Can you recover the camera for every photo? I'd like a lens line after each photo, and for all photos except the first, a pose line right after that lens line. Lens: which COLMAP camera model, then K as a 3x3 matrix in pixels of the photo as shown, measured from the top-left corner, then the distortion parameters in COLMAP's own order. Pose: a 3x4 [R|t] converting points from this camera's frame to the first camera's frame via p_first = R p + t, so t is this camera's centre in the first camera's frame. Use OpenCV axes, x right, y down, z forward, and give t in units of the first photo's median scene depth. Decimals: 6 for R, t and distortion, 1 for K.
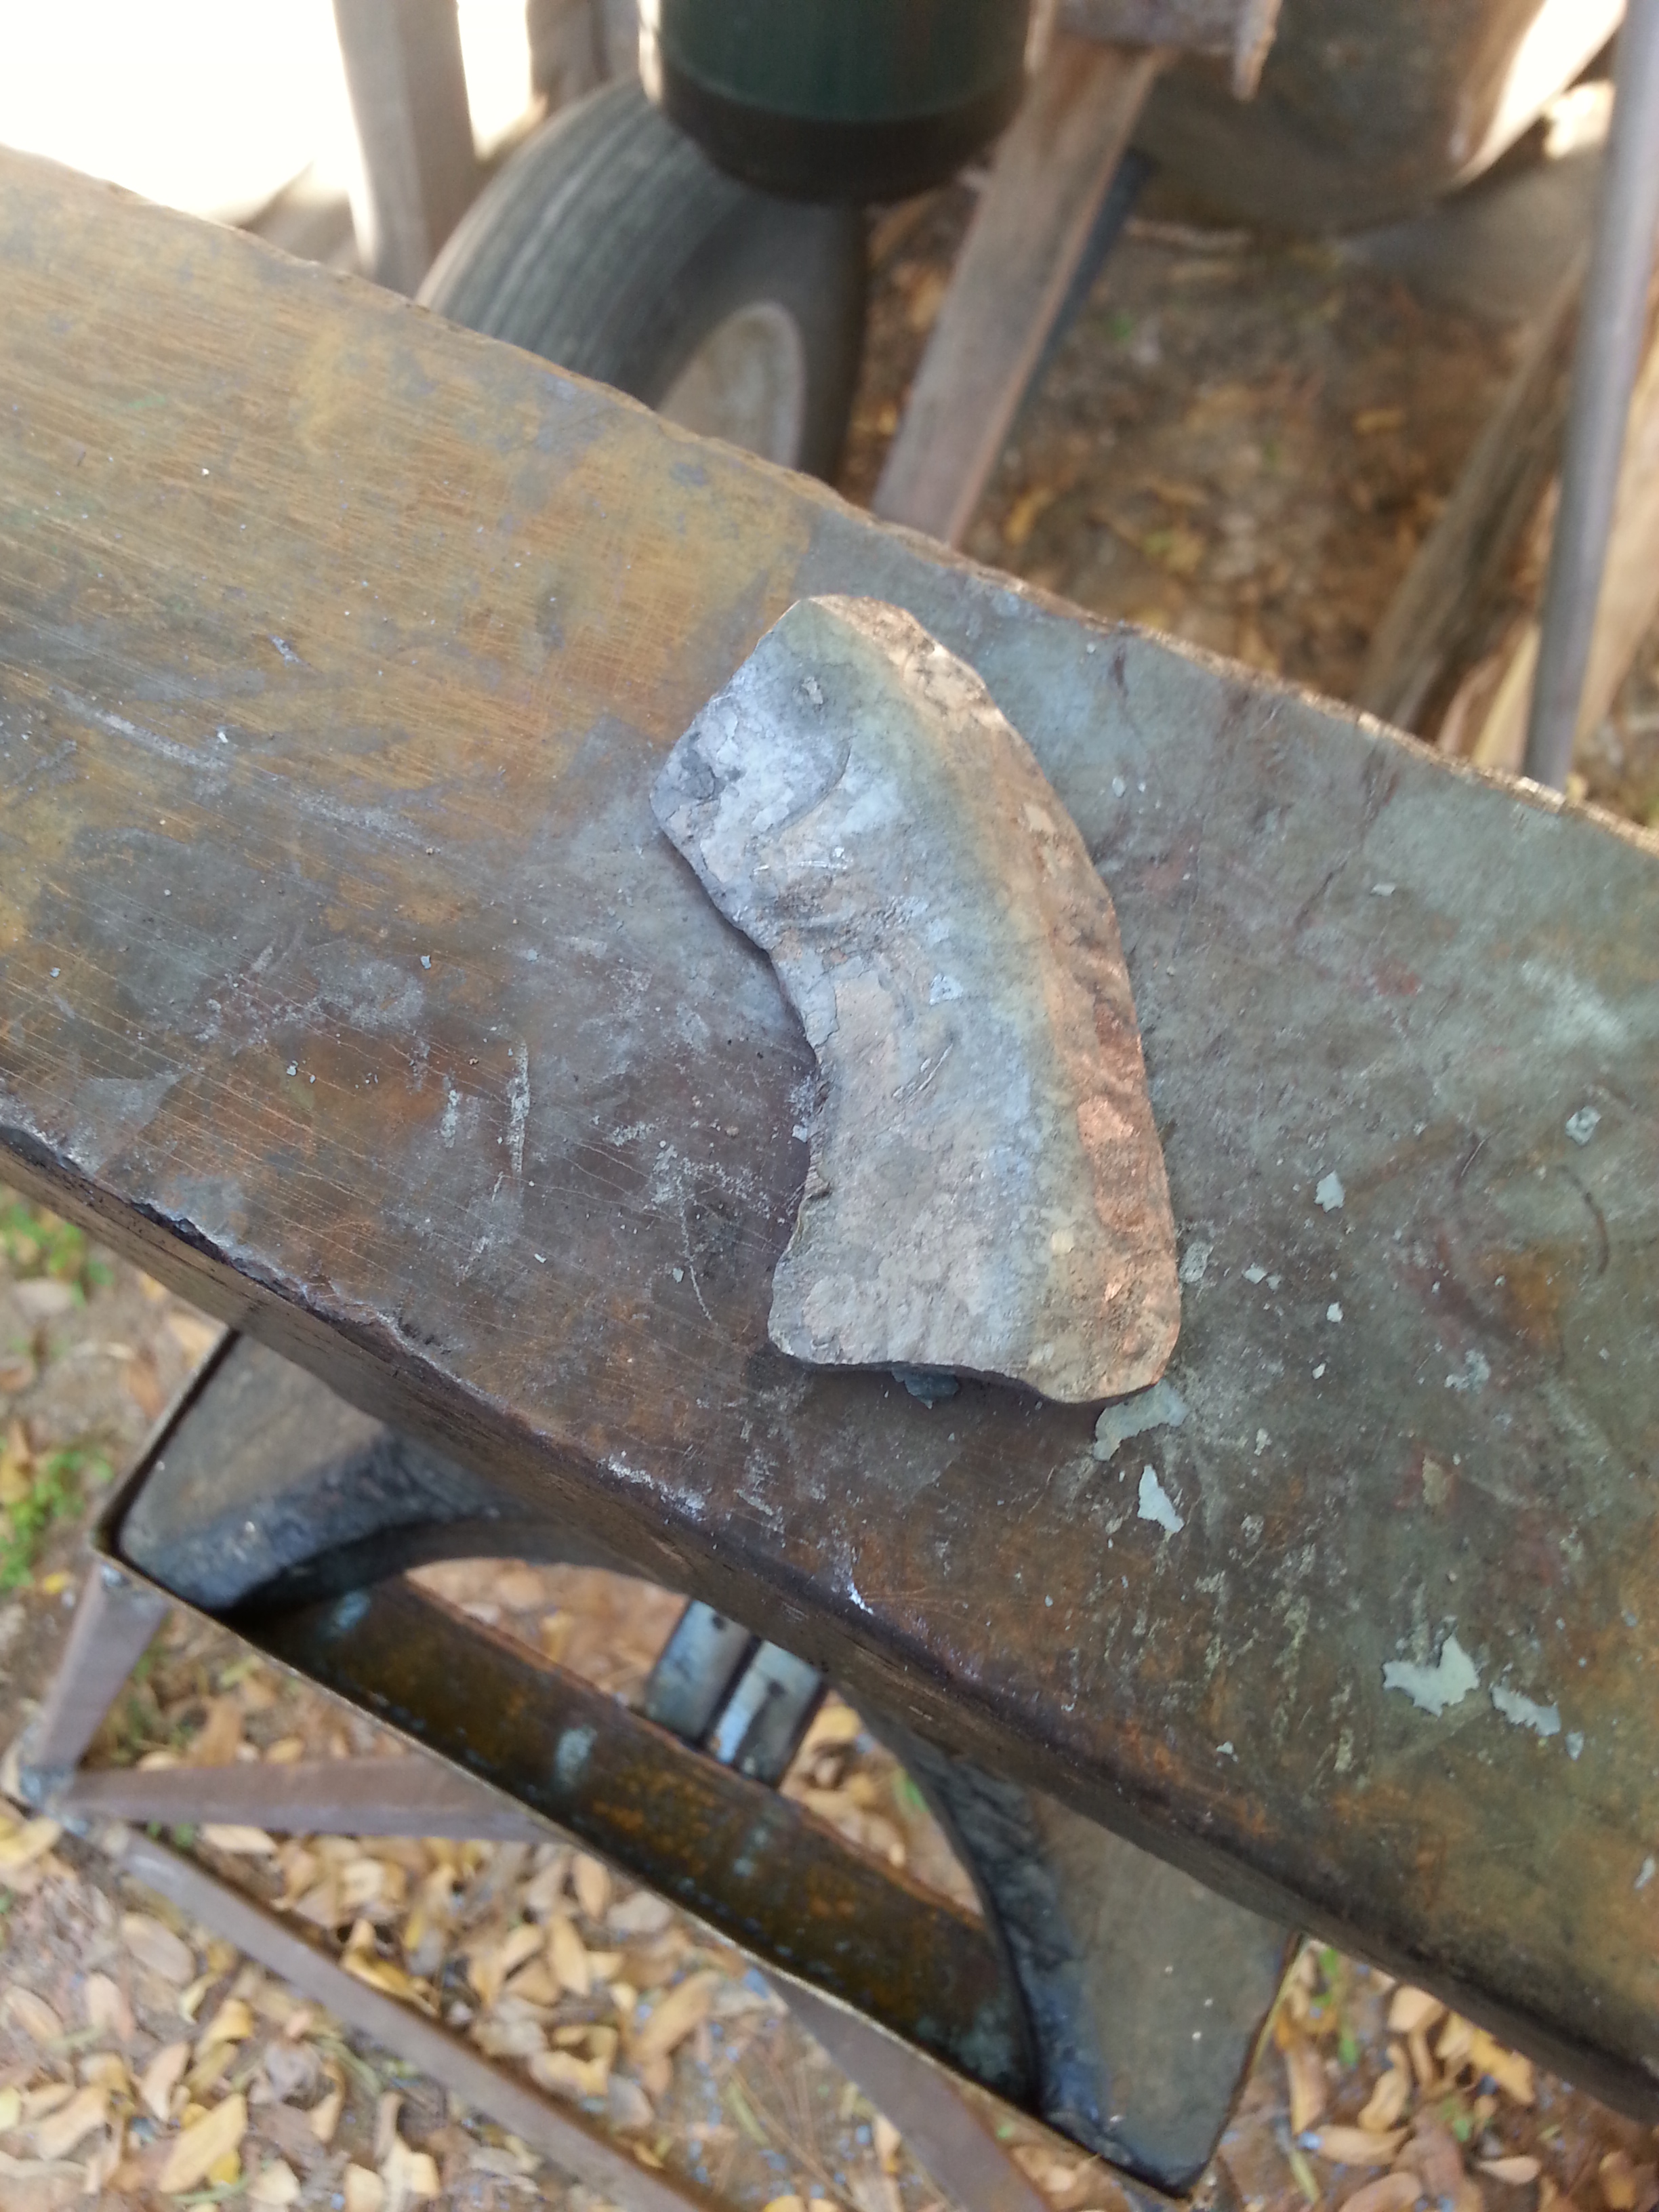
lens RADIAL K [[1752.7, 0, 819.2], [0, 1752.7, 1114.6], [0, 0, 1]] dist [0.014486, -0.010696]
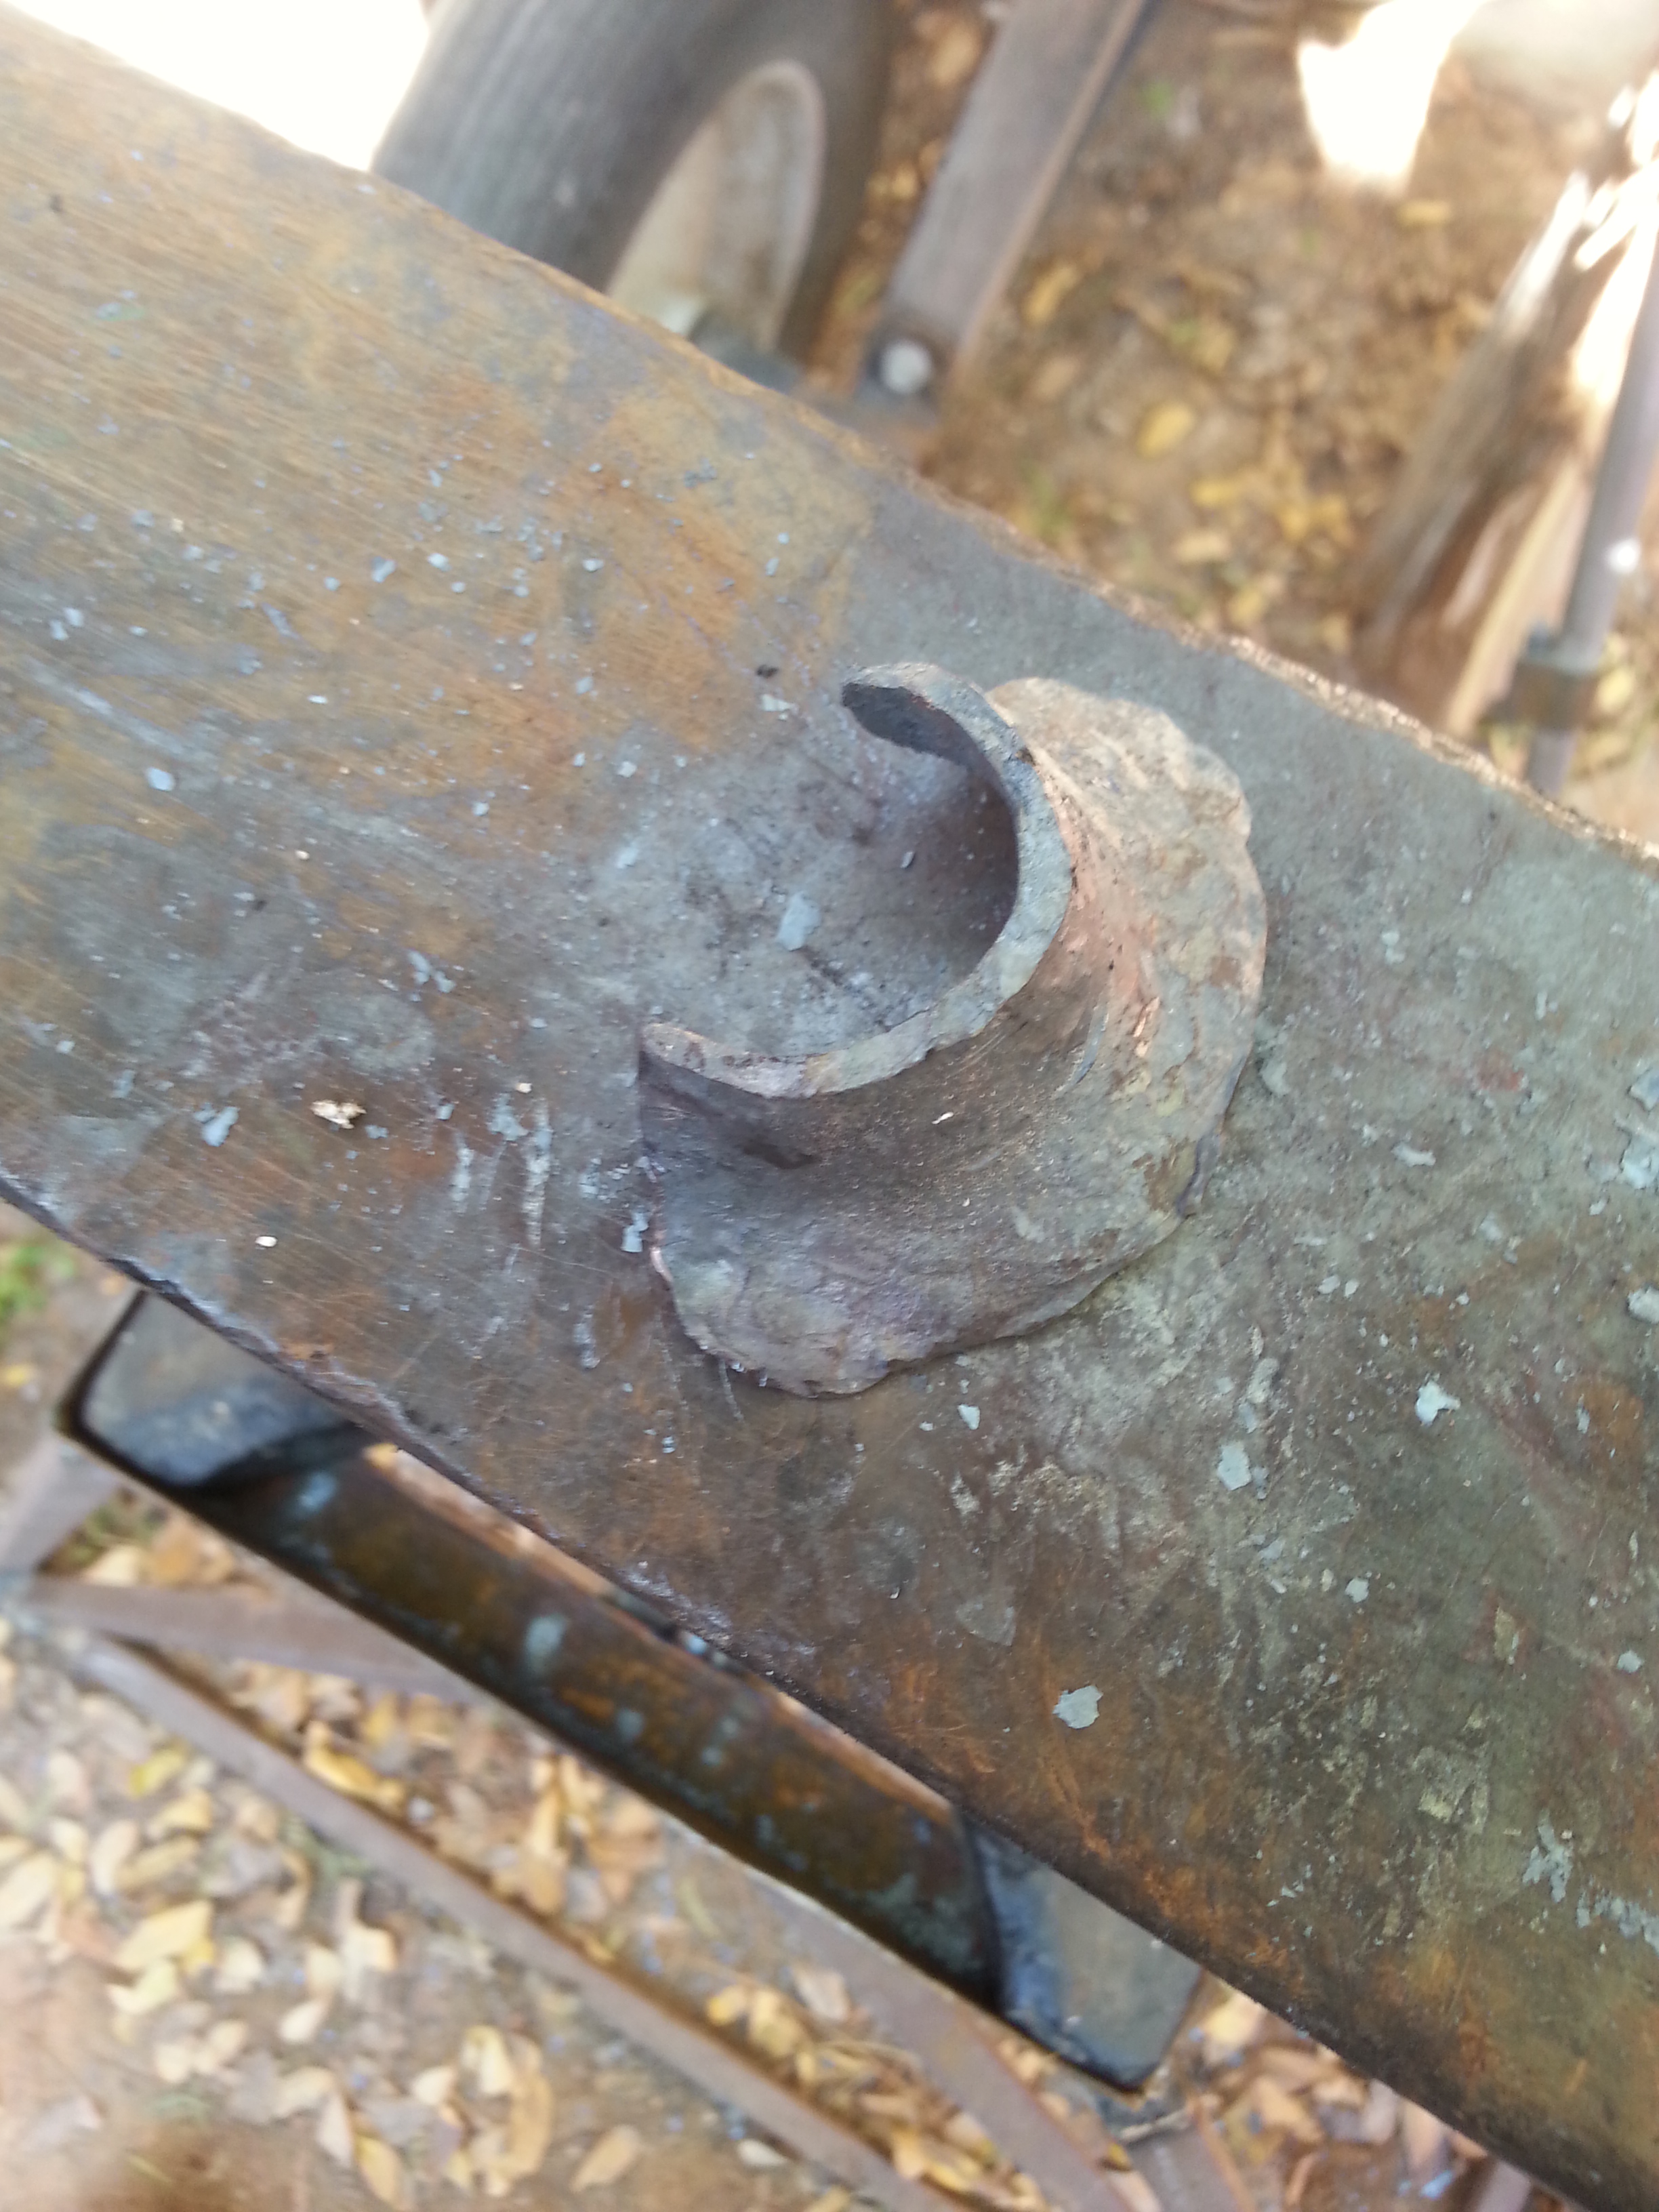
lens RADIAL K [[1781.3, 0, 829.5], [0, 1781.3, 1106.0], [0, 0, 1]] dist [0.024923, -0.060886]
pose [[0.998962, 0.039506, 0.022677, -0.038565], [-0.041751, 0.993164, 0.109005, -0.136898], [-0.018216, -0.109838, 0.993783, 0.071467]]
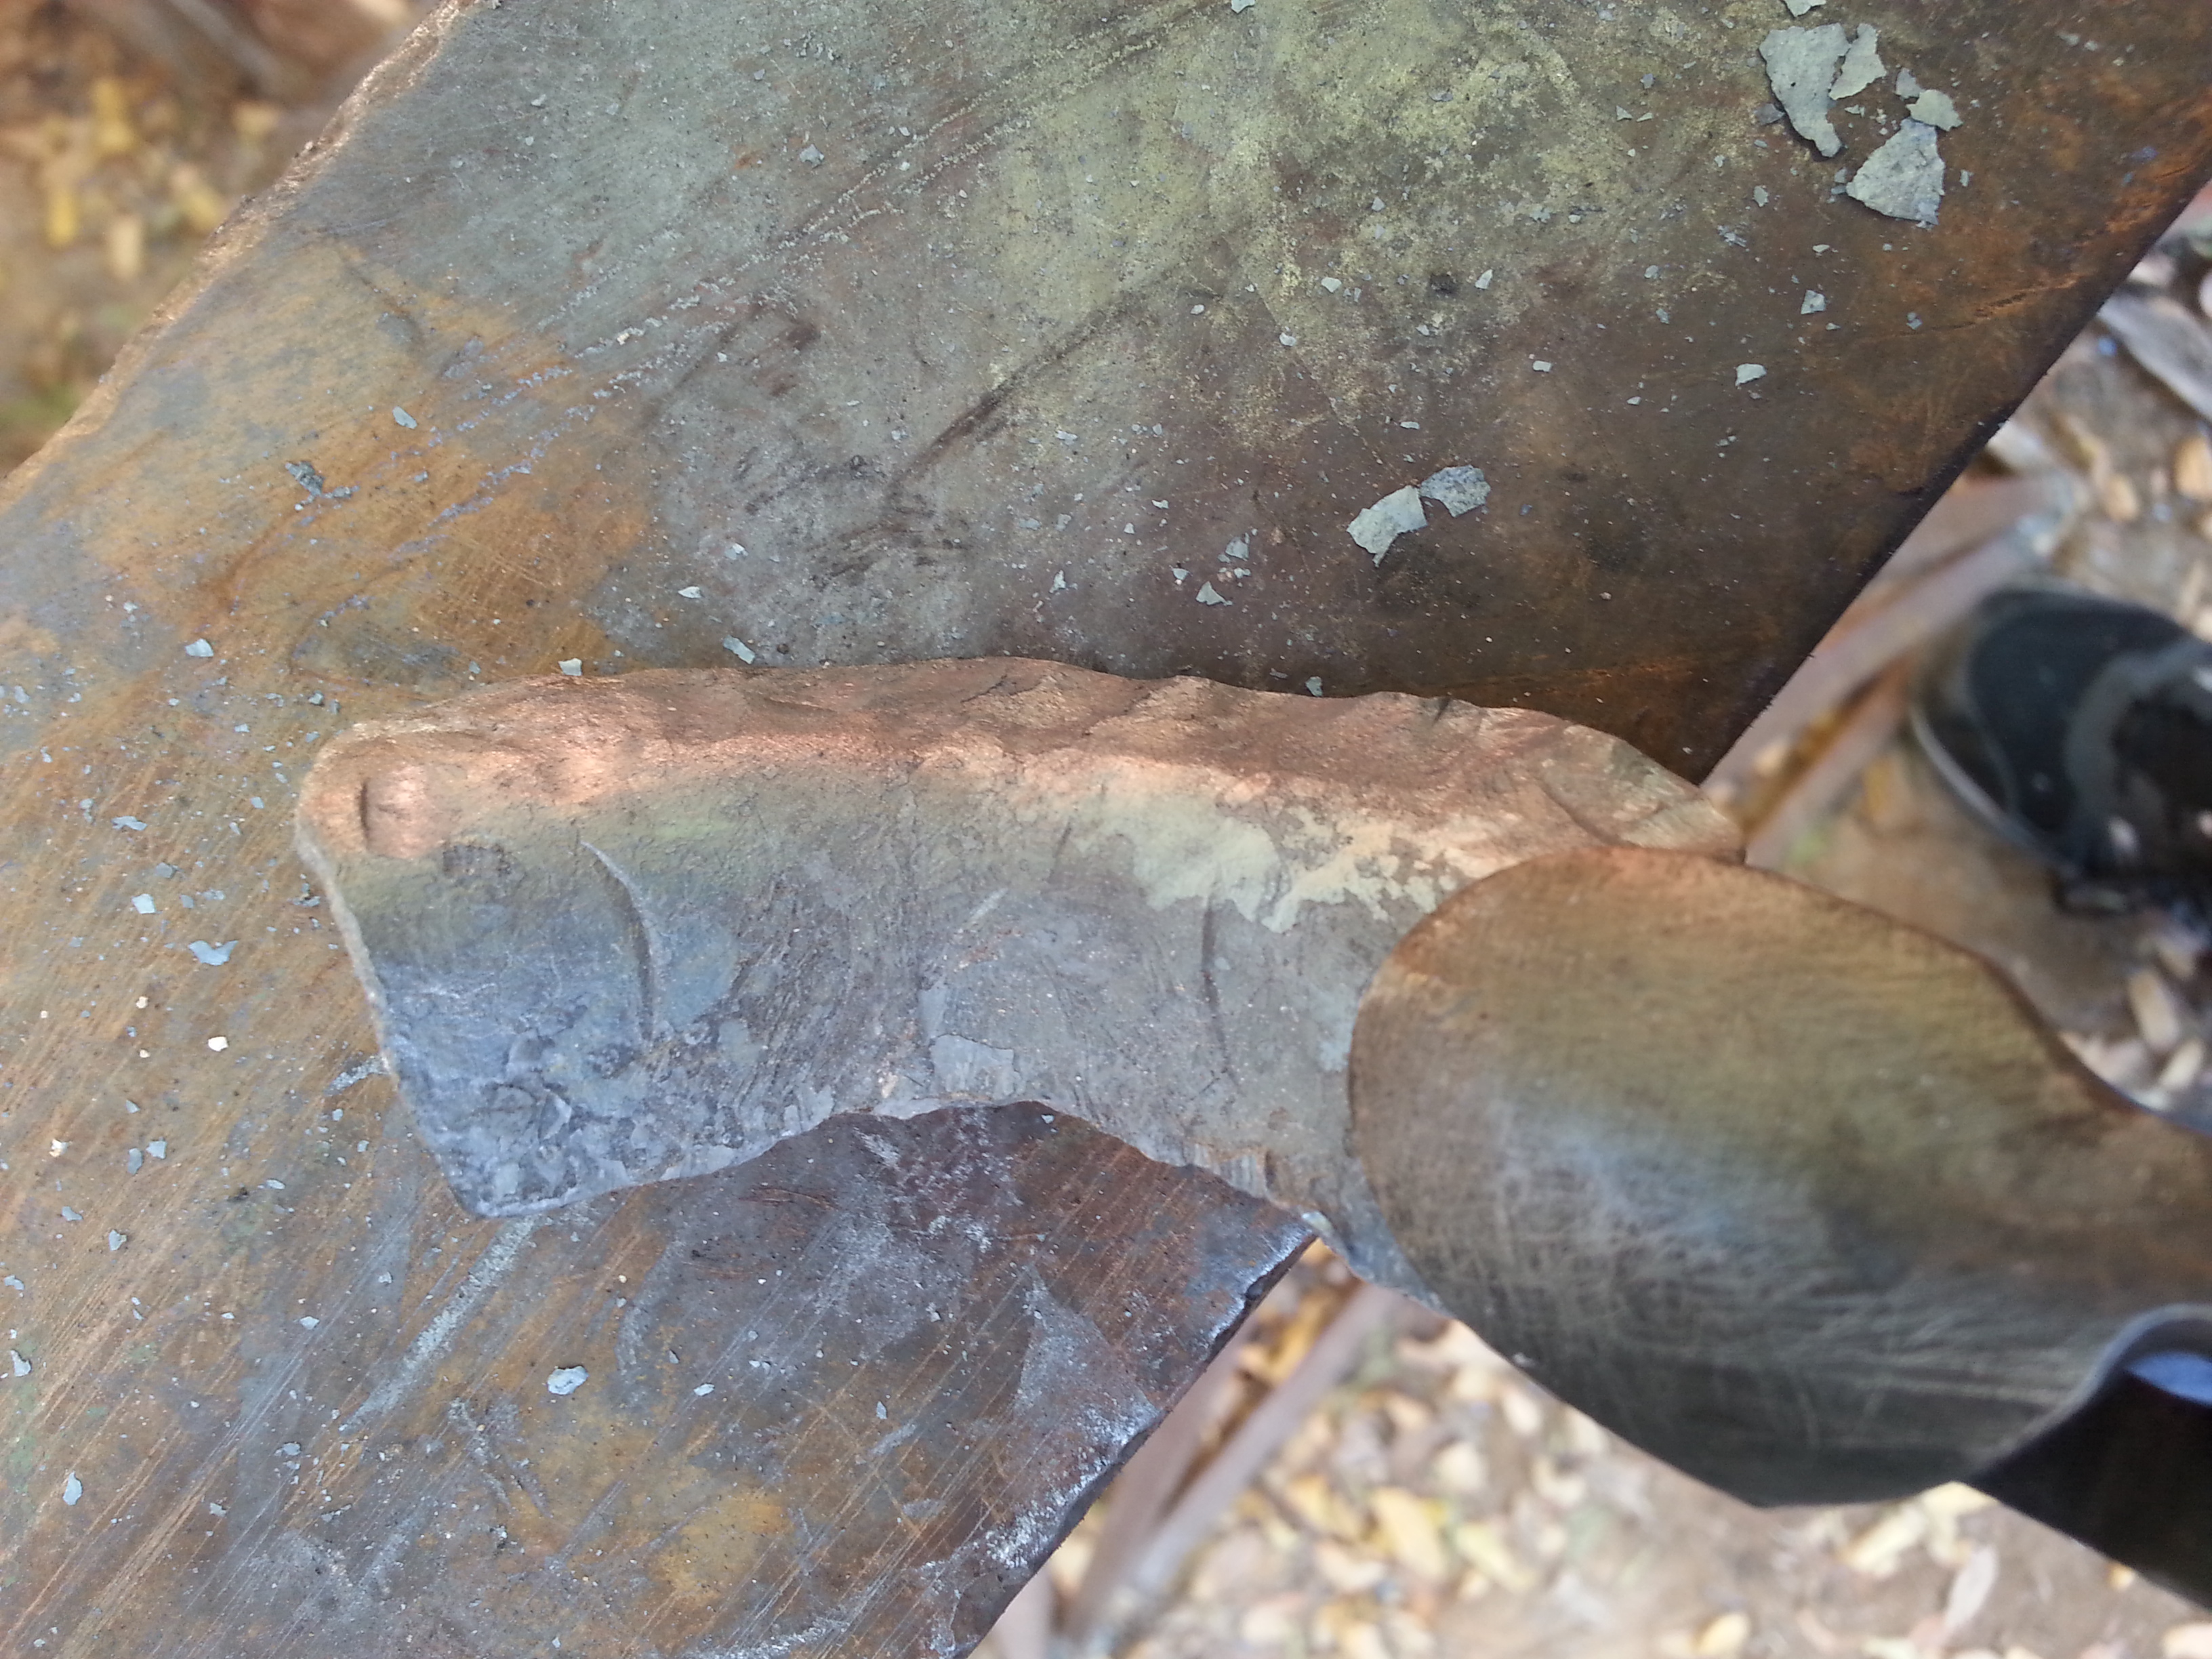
lens RADIAL K [[1842.3, 0, 1078.8], [0, 1842.3, 775.5], [0, 0, 1]] dist [0.033469, -0.092681]
pose [[0.192954, -0.979033, 0.065299, -0.198403], [0.927630, 0.203704, 0.313060, -0.265653], [-0.319798, 0.000167, 0.947486, 0.275742]]
